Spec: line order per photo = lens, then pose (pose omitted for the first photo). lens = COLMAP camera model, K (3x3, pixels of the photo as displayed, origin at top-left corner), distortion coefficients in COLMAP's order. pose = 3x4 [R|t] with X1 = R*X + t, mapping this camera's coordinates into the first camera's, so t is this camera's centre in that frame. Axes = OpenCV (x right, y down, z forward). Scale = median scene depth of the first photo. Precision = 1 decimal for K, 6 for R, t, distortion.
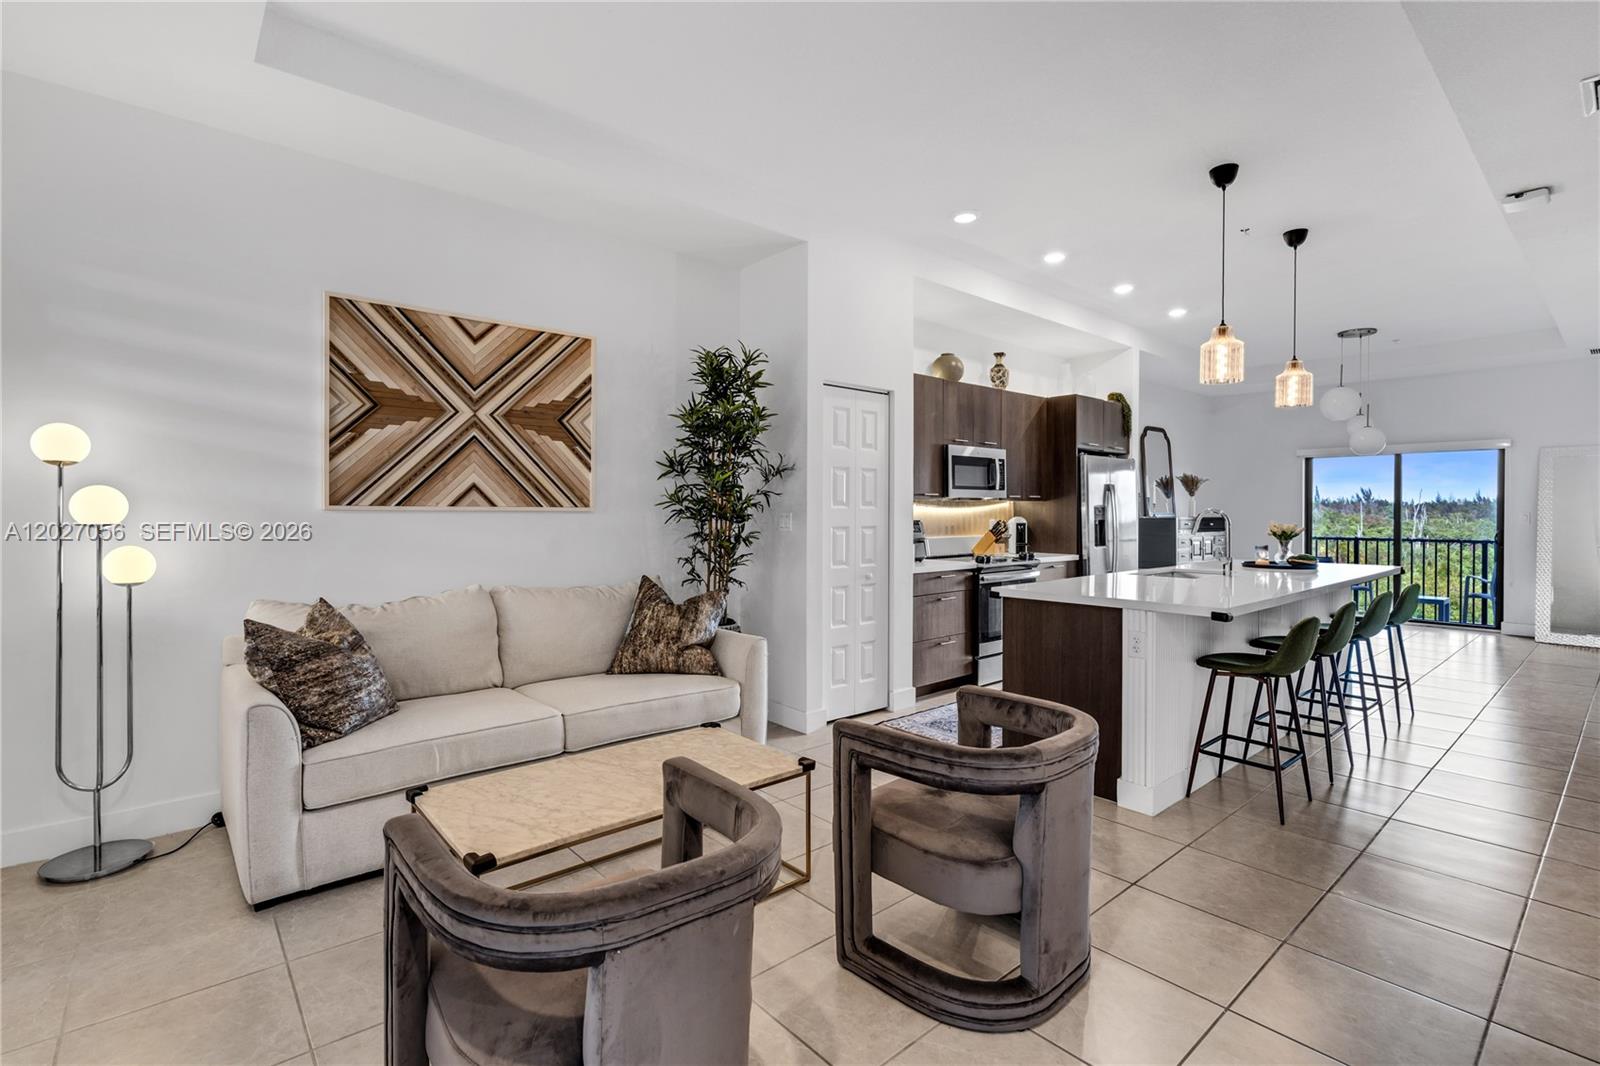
lens RADIAL K [[739.3, 0, 804.2], [0, 739.3, 515.6], [0, 0, 1]] dist [0.001375, 0.000125]
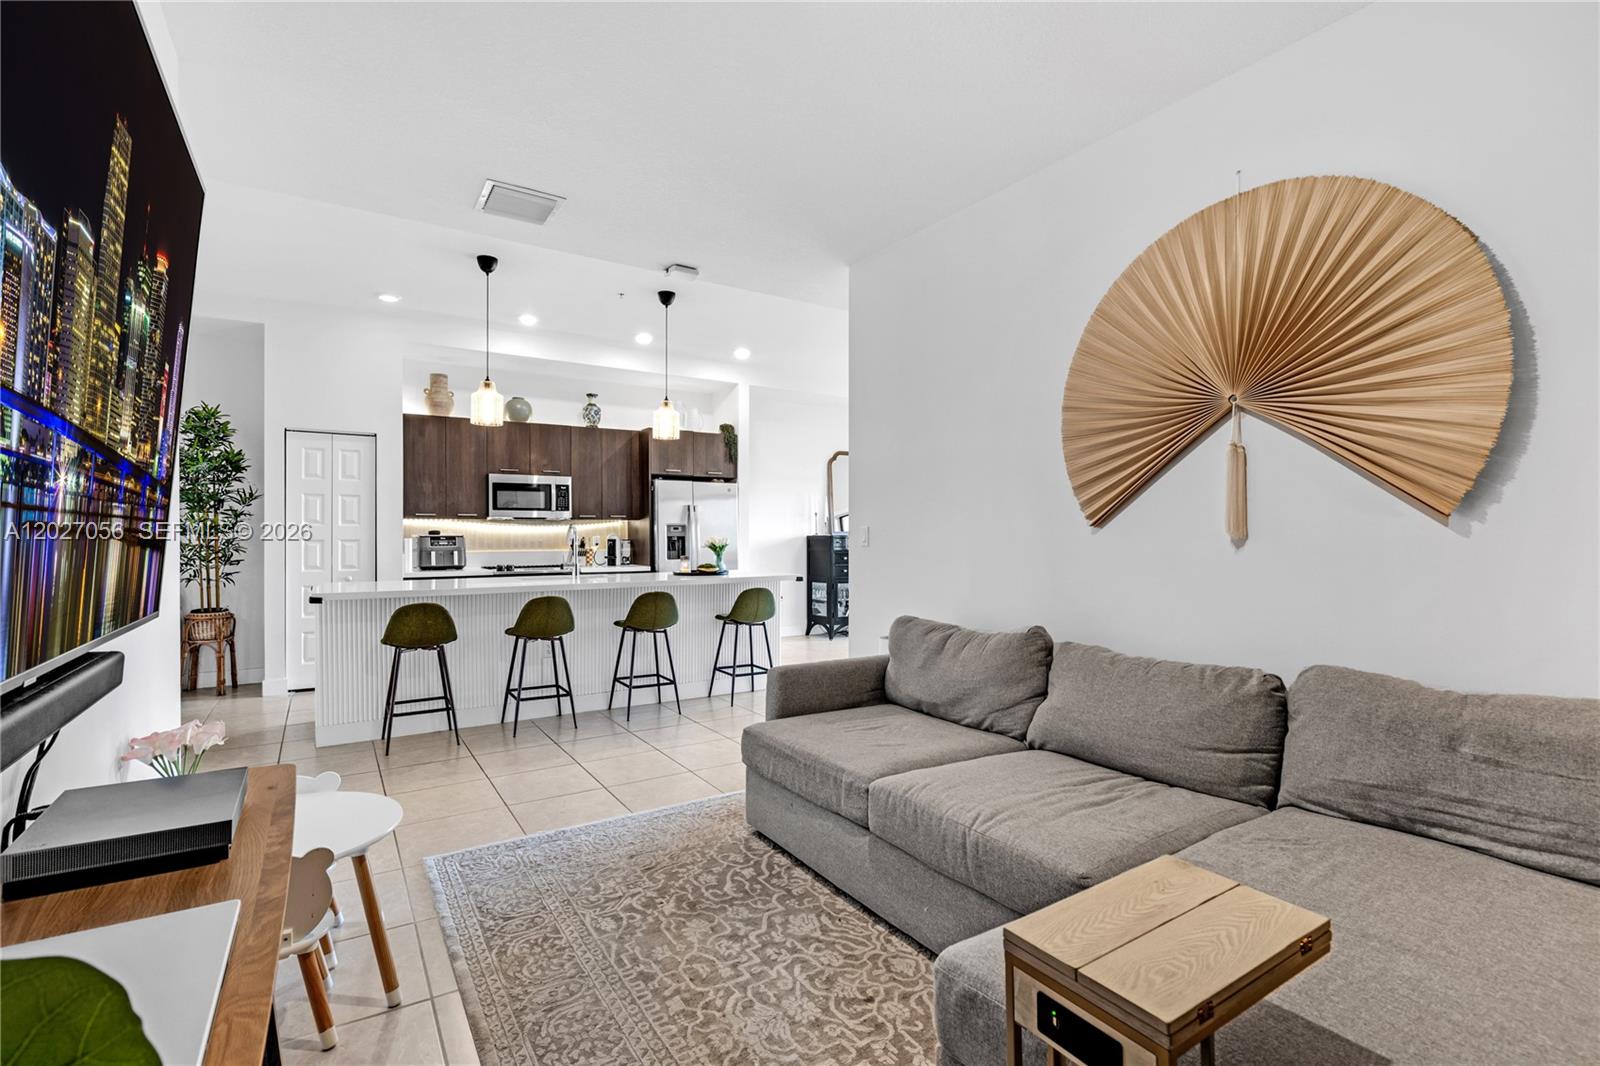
lens RADIAL K [[739.3, 0, 804.2], [0, 739.3, 515.6], [0, 0, 1]] dist [0.001375, 0.000125]
pose [[0.990872, -0.005170, -0.134709, 0.803919], [0.000438, 0.999383, -0.035128, 0.014681], [0.134808, 0.034748, 0.990262, -0.115230]]
